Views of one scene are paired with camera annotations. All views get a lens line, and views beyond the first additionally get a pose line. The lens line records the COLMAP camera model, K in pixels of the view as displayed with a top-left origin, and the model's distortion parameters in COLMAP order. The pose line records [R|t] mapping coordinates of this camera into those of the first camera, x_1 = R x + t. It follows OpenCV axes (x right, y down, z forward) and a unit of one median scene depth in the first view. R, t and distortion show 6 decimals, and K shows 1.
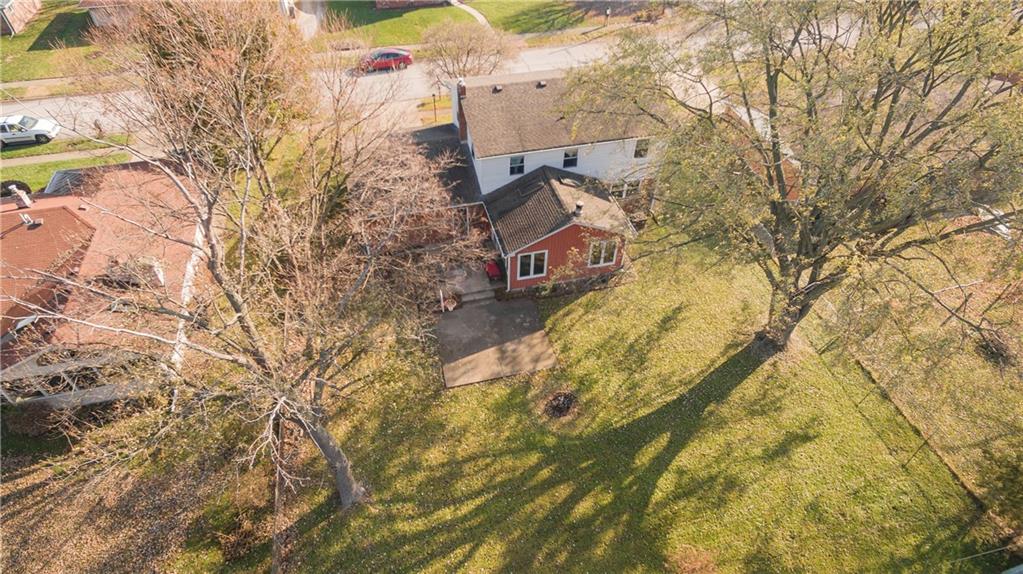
lens RADIAL K [[587.3, 0, 506.6], [0, 587.3, 288.9], [0, 0, 1]] dist [-0.003580, 0.019319]
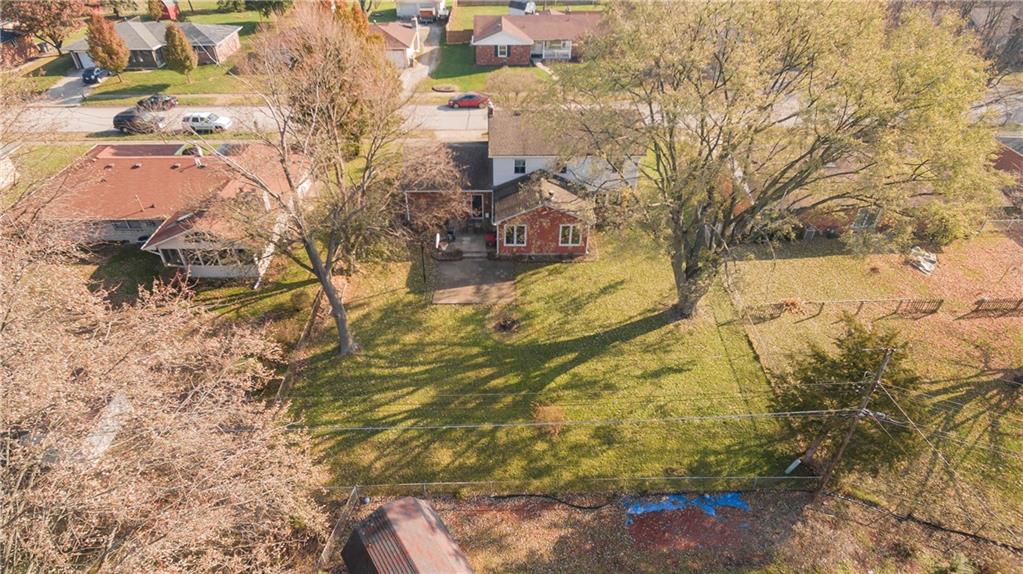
lens RADIAL K [[587.3, 0, 506.6], [0, 587.3, 288.9], [0, 0, 1]] dist [-0.003580, 0.019319]
pose [[0.972819, 0.139150, -0.185097, 0.312667], [-0.159163, 0.982377, -0.097995, 0.232261], [0.168199, 0.124792, 0.977822, -0.336604]]
